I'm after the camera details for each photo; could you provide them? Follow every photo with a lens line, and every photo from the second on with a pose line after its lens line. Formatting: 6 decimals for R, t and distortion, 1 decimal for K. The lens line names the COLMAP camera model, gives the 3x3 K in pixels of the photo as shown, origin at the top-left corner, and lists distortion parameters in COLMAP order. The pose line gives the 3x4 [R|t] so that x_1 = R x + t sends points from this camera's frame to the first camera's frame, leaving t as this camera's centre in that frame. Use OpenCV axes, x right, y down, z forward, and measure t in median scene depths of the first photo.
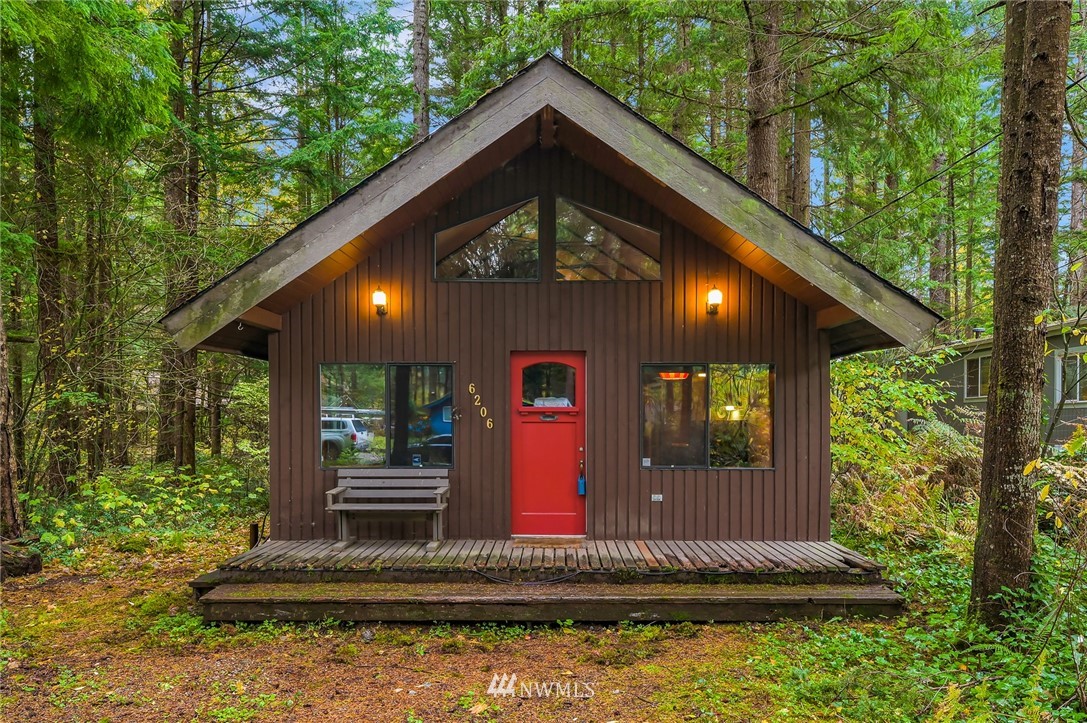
lens RADIAL K [[744.1, 0, 544.8], [0, 744.1, 434.2], [0, 0, 1]] dist [0.034817, 0.000321]
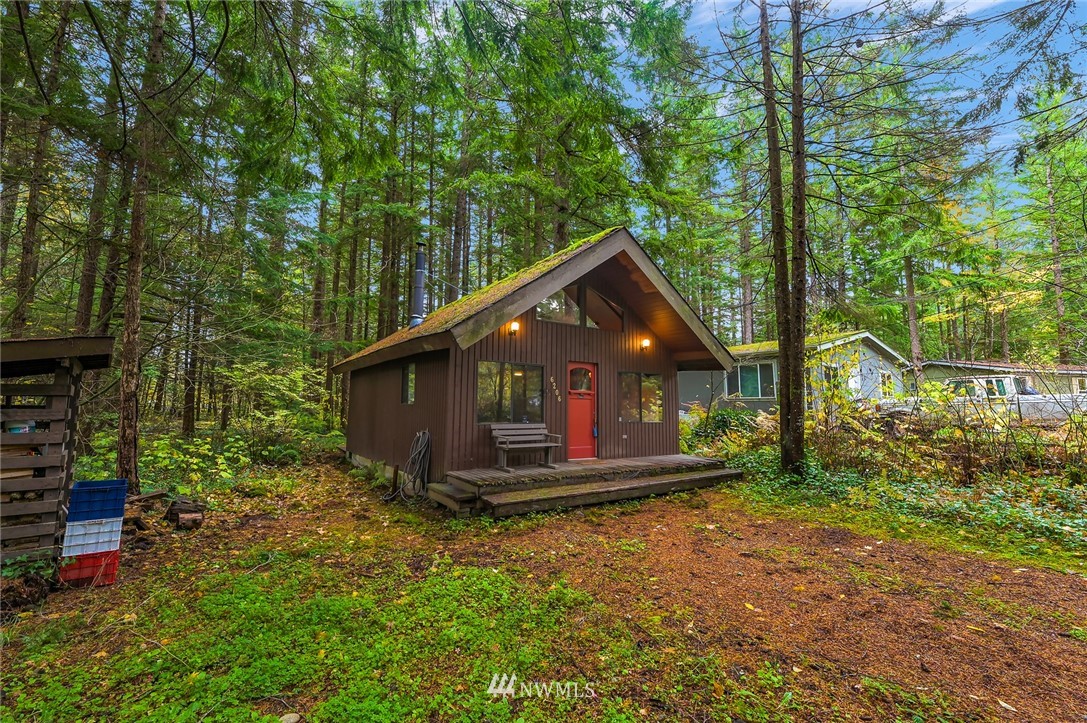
lens RADIAL K [[444.9, 0, 544.2], [0, 444.9, 357.4], [0, 0, 1]] dist [-0.000419, -0.000701]
pose [[0.822496, 0.071823, 0.564217, -0.753565], [-0.001922, 0.992340, -0.123521, 0.020882], [-0.568767, 0.100511, 0.816334, 0.105594]]
